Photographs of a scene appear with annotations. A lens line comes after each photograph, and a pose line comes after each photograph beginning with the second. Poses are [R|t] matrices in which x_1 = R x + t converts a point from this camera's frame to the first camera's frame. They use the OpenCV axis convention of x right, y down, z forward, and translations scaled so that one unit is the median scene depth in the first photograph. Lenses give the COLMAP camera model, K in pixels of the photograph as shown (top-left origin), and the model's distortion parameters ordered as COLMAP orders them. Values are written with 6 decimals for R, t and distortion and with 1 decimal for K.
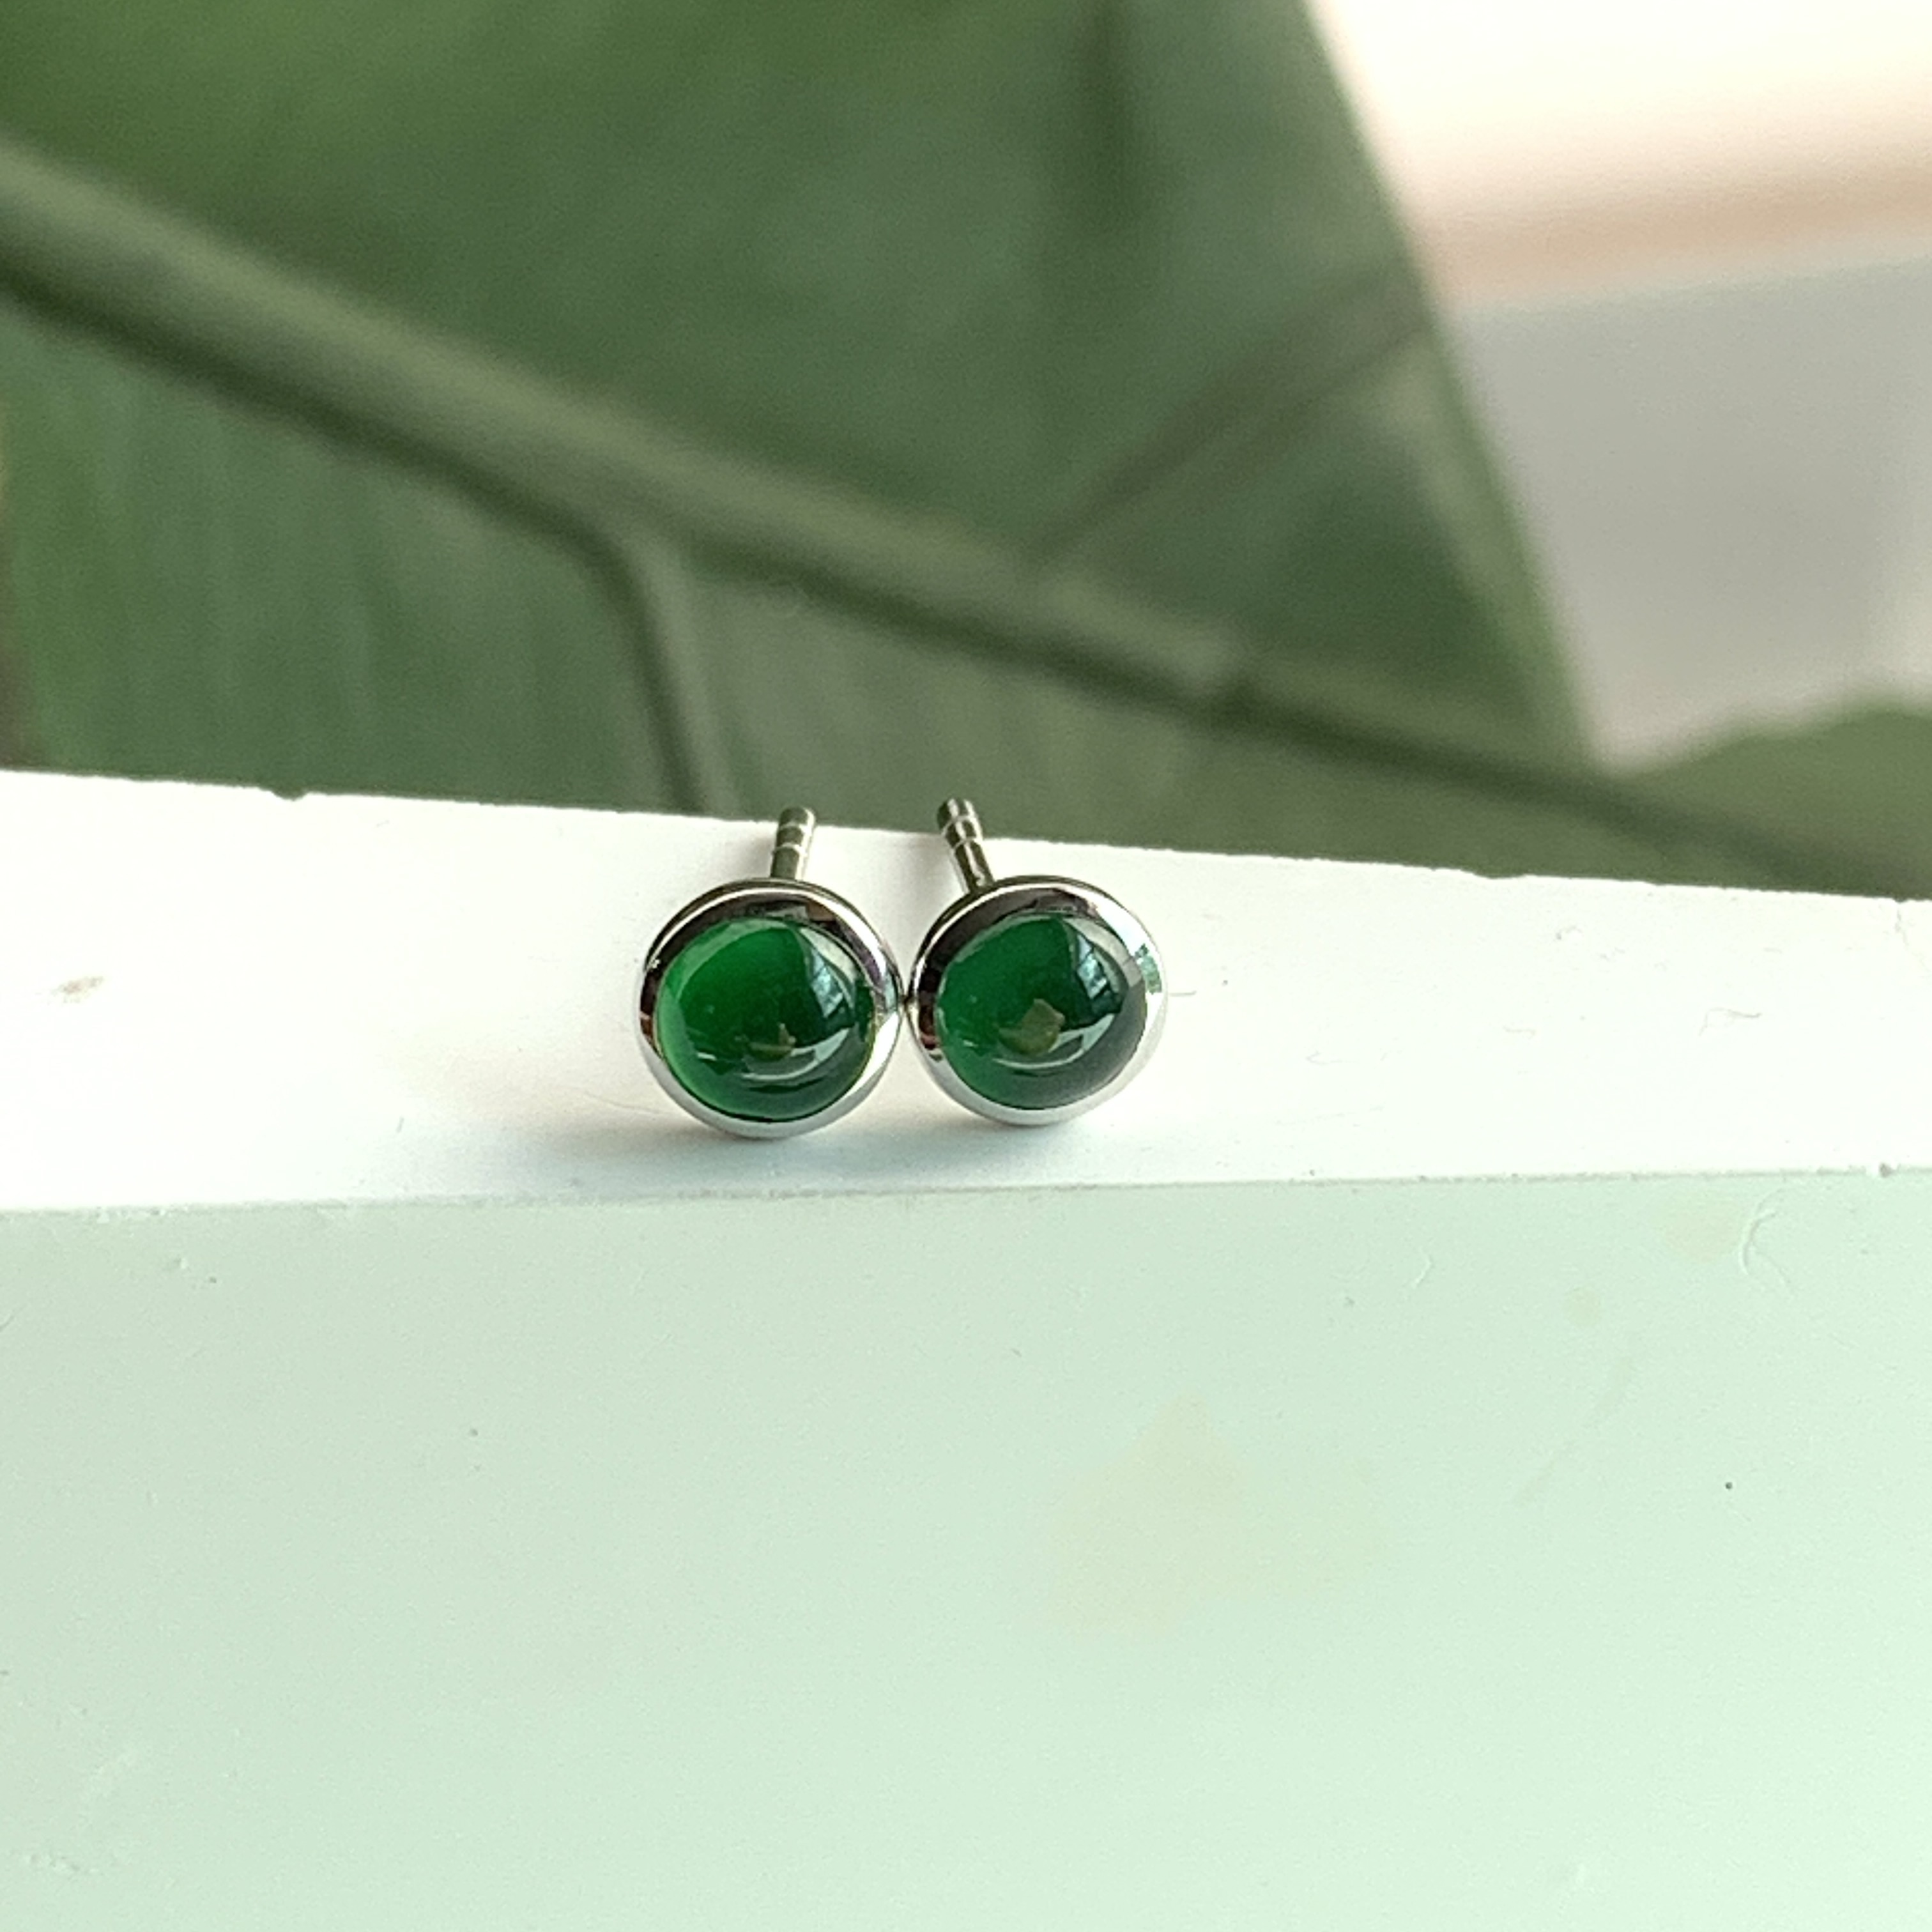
lens RADIAL K [[6537.6, 0, 971.1], [0, 6537.6, 964.5], [0, 0, 1]] dist [0.166960, 0.000000]
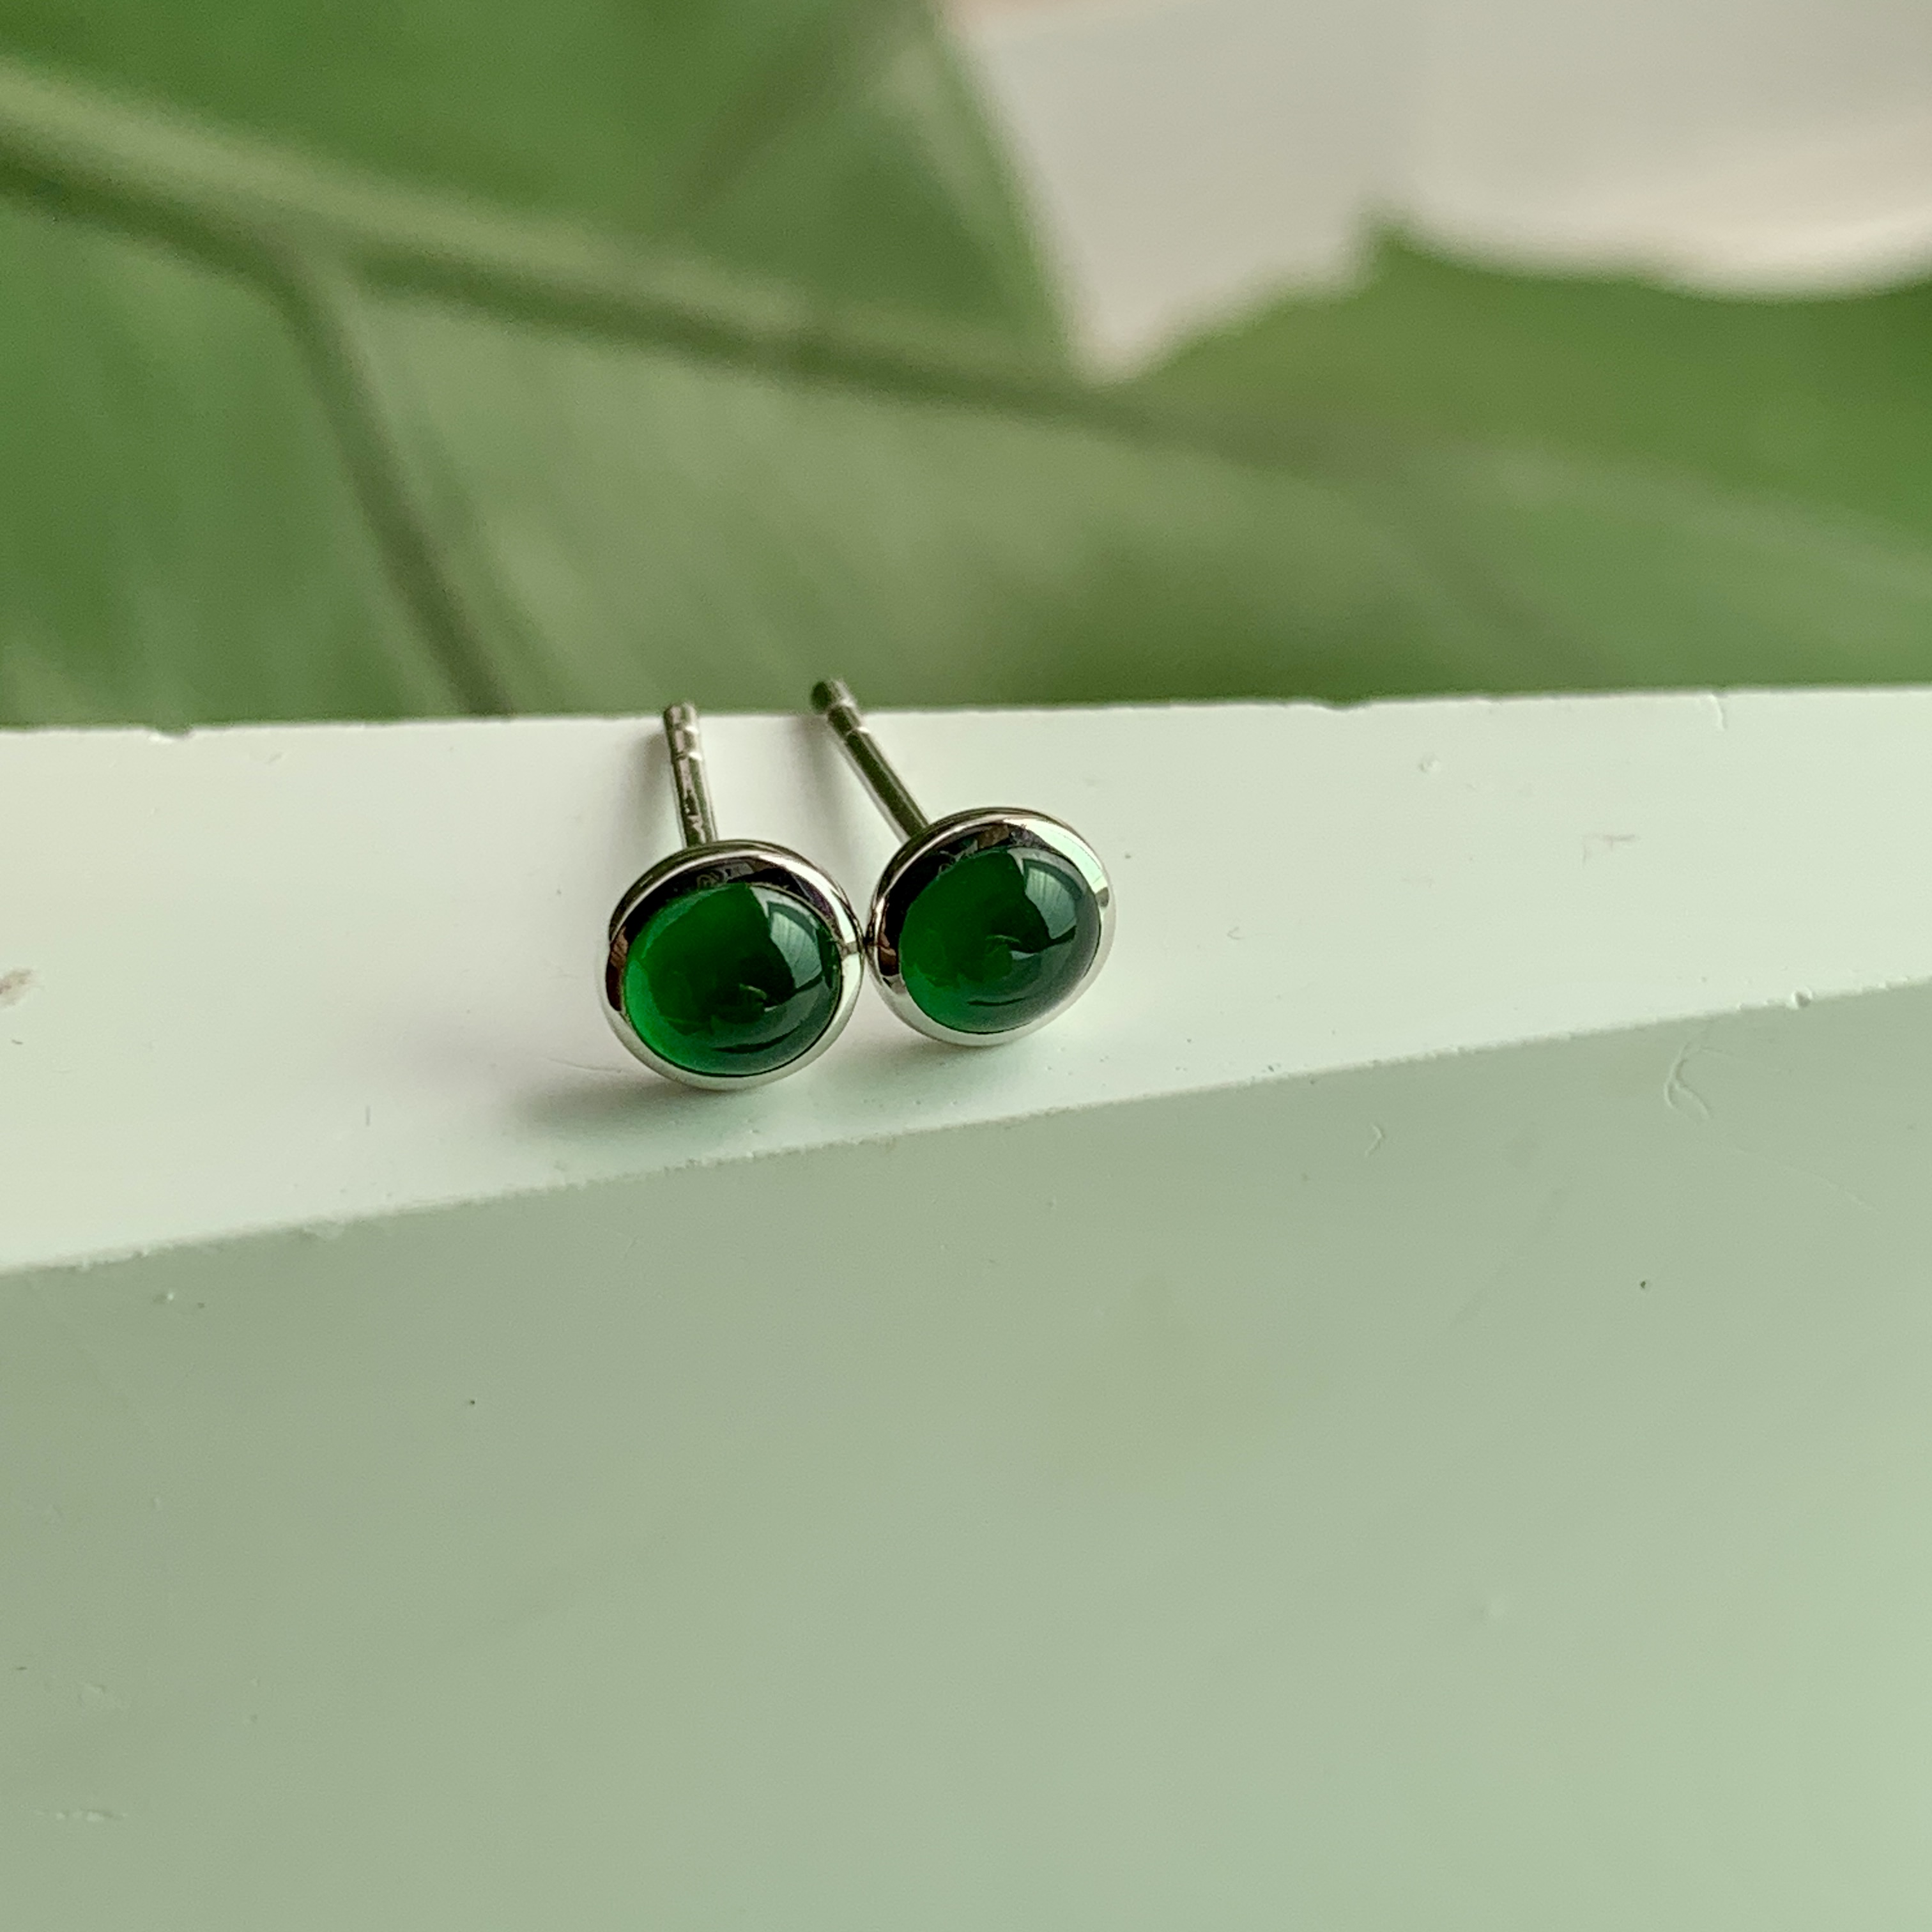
lens RADIAL K [[4185.7, 0, 969.4], [0, 4185.7, 968.3], [0, 0, 1]] dist [0.170442, 0.000000]
pose [[0.985913, -0.106982, 0.128574, -0.074892], [0.085689, 0.983221, 0.161040, -0.090495], [-0.143645, -0.147754, 0.978537, 0.354287]]
